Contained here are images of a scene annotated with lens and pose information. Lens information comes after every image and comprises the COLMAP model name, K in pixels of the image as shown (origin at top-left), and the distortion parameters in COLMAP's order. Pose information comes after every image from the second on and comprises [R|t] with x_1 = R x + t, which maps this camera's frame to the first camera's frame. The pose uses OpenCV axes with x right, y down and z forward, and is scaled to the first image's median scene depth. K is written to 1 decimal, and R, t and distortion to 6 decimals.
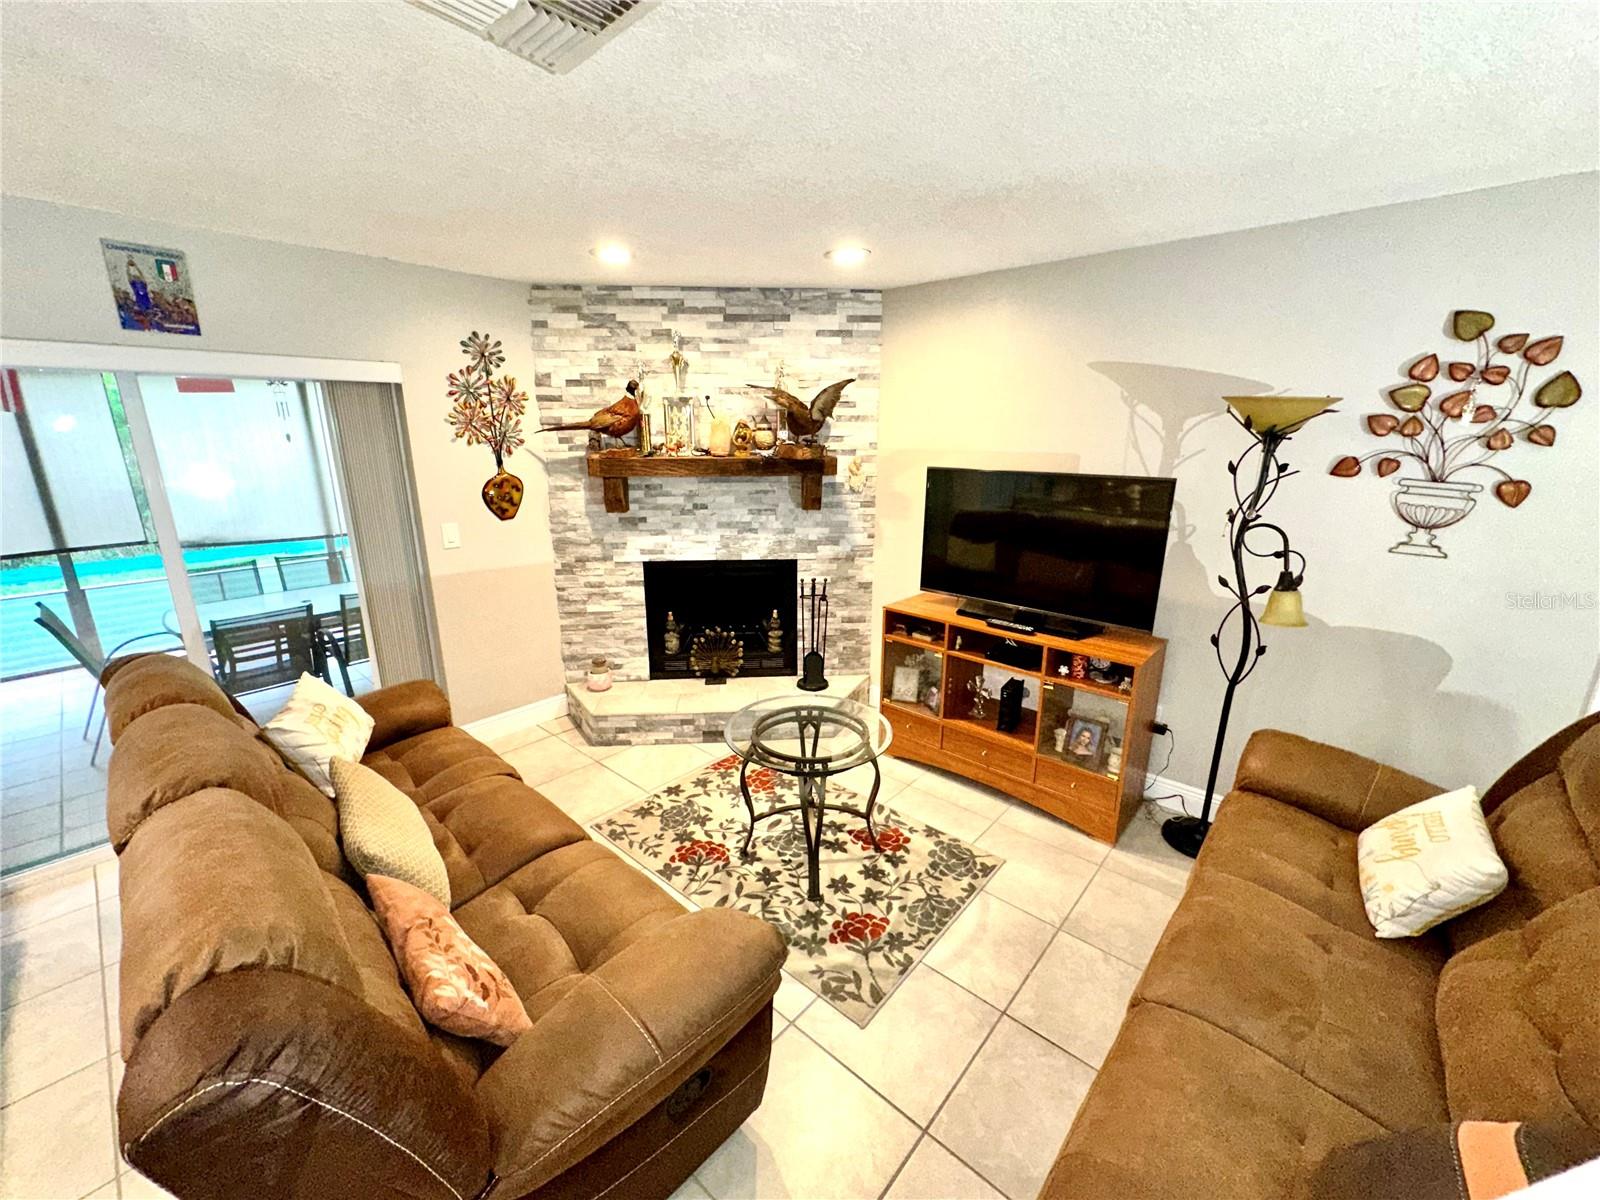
lens RADIAL K [[637.6, 0, 799.4], [0, 637.6, 599.3], [0, 0, 1]] dist [-0.002041, -0.000147]
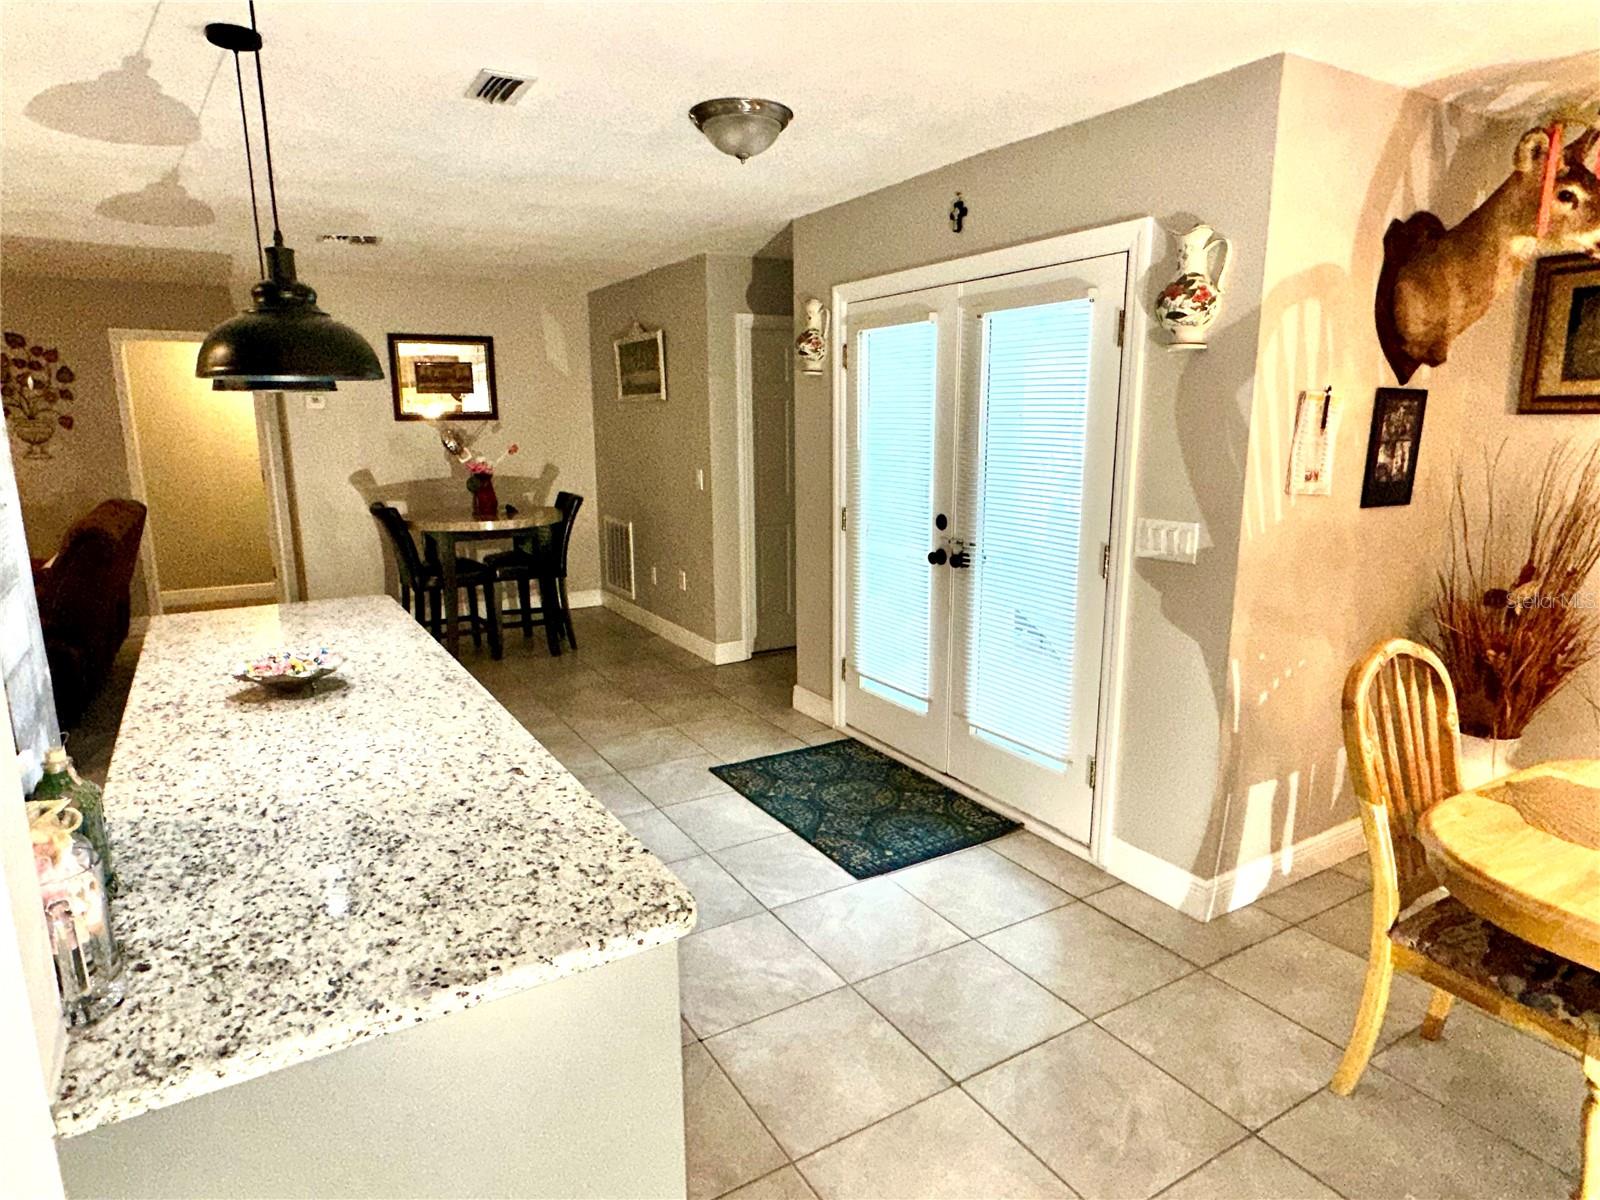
lens RADIAL K [[919.4, 0, 787.0], [0, 919.4, 606.4], [0, 0, 1]] dist [0.004403, -0.000980]
pose [[0.306426, -0.200925, 0.930447, -0.651204], [0.254398, 0.959201, 0.123352, 0.383884], [-0.917270, 0.198905, 0.345039, -1.253458]]
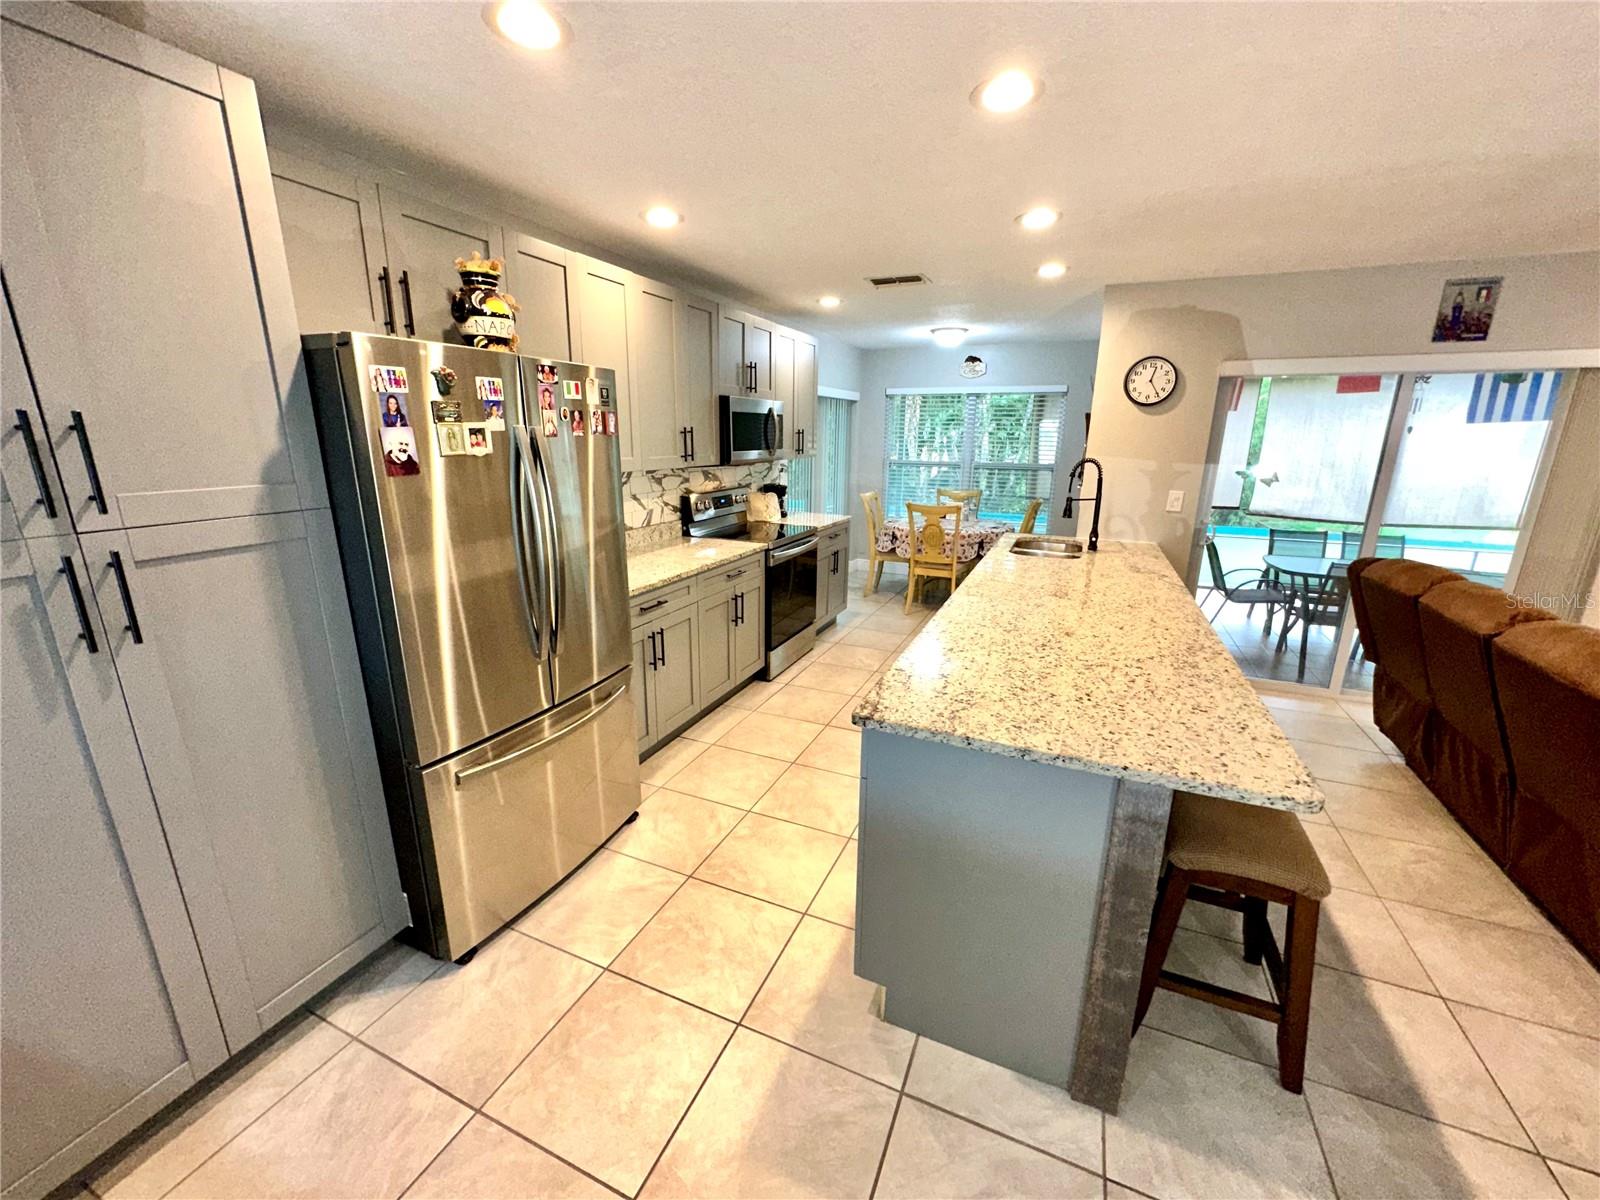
lens RADIAL K [[637.6, 0, 798.7], [0, 637.6, 599.4], [0, 0, 1]] dist [-0.002041, -0.000147]
pose [[0.307018, 0.241656, -0.920512, -0.026756], [-0.253618, 0.953024, 0.165602, 0.171221], [0.917288, 0.182615, 0.353884, -0.481916]]
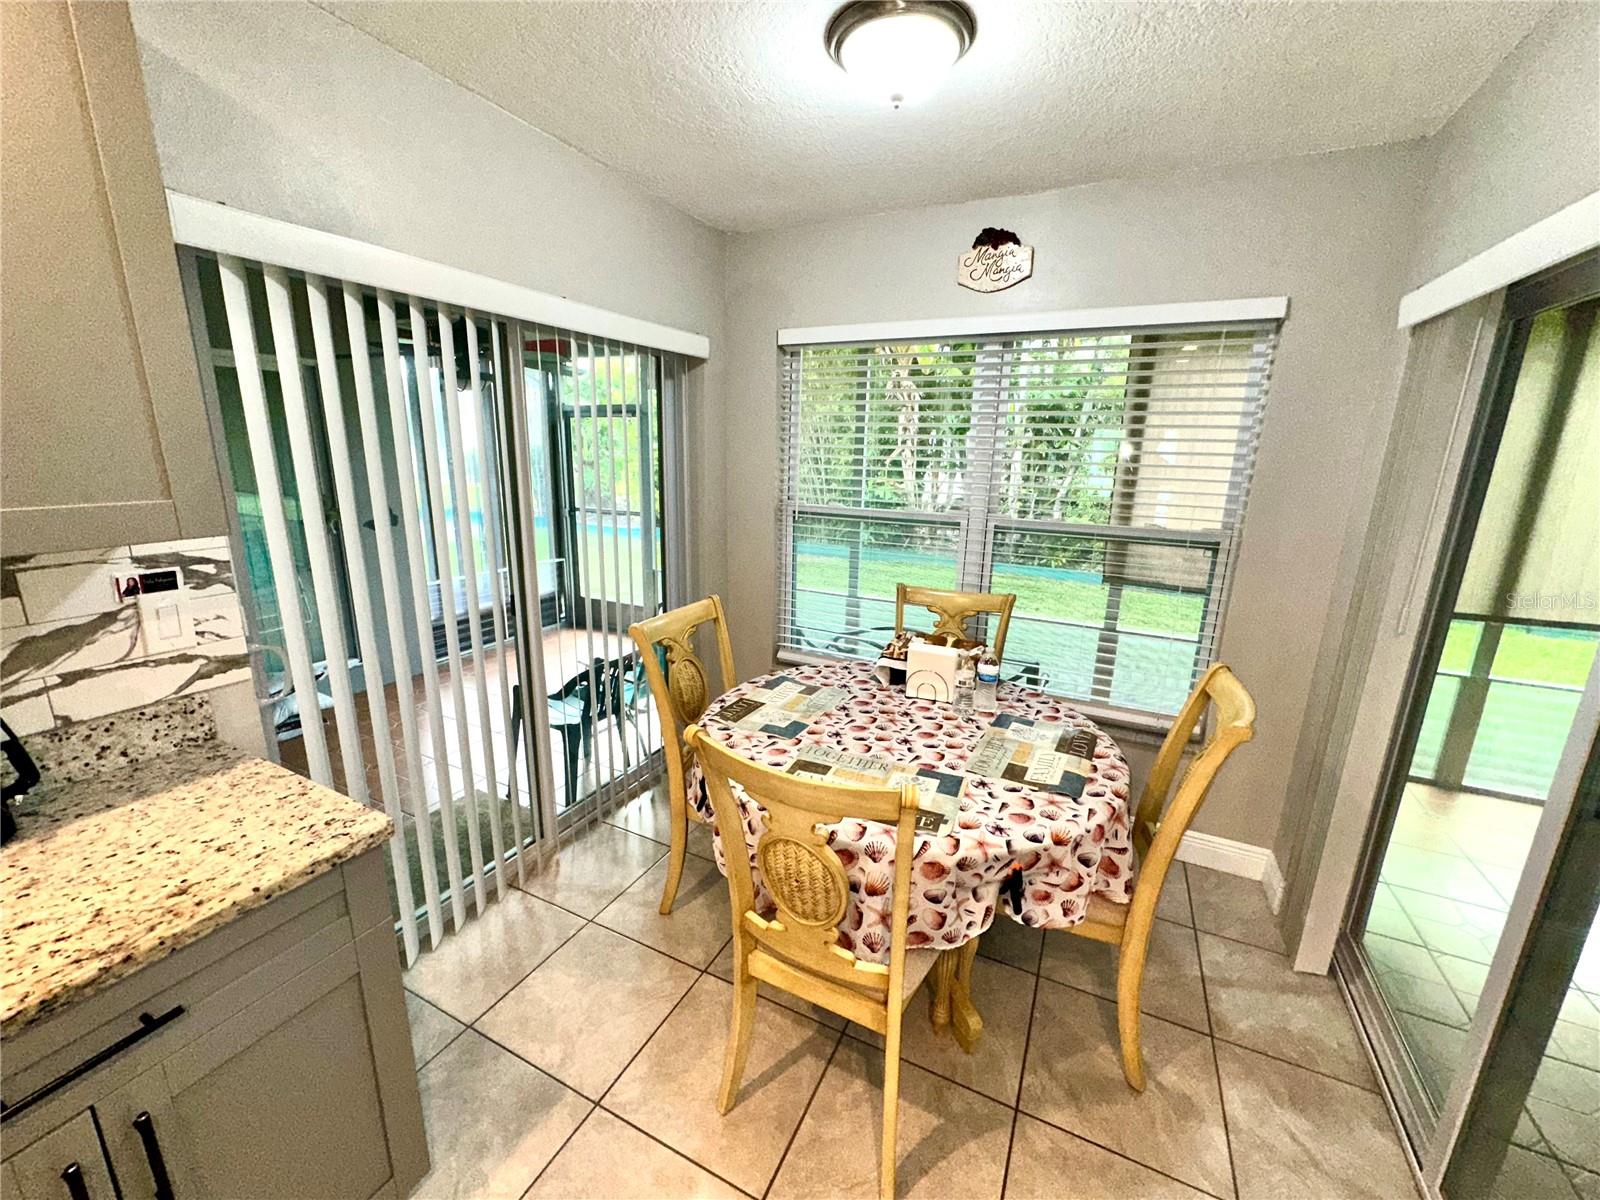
lens RADIAL K [[637.6, 0, 800.1], [0, 637.6, 599.1], [0, 0, 1]] dist [-0.002041, -0.000147]
pose [[0.269865, 0.230510, -0.934900, -1.113221], [-0.268789, 0.950361, 0.156735, -0.008627], [0.924622, 0.208993, 0.318428, 0.203373]]
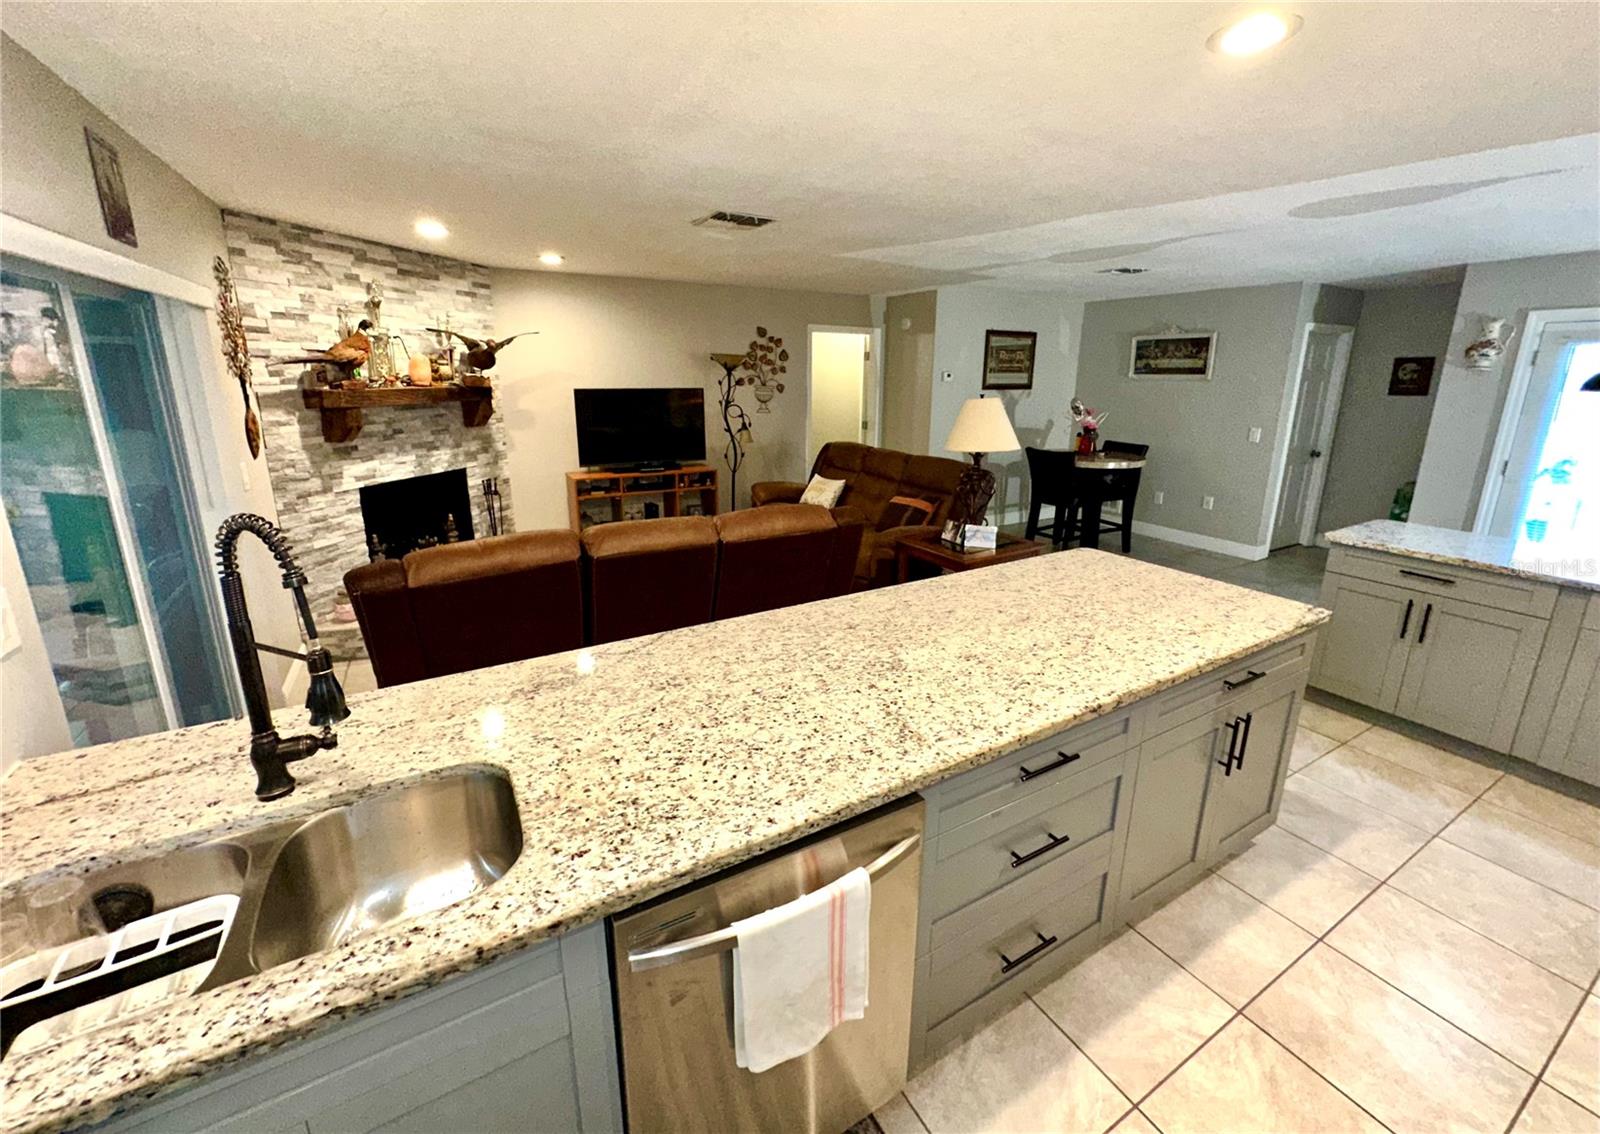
lens RADIAL K [[641.8, 0, 802.9], [0, 641.8, 530.4], [0, 0, 1]] dist [-0.004437, 0.000736]
pose [[0.315005, -0.226158, 0.921751, -1.103602], [0.239947, 0.958621, 0.153204, 0.023966], [-0.918258, 0.172911, 0.356236, -0.045085]]
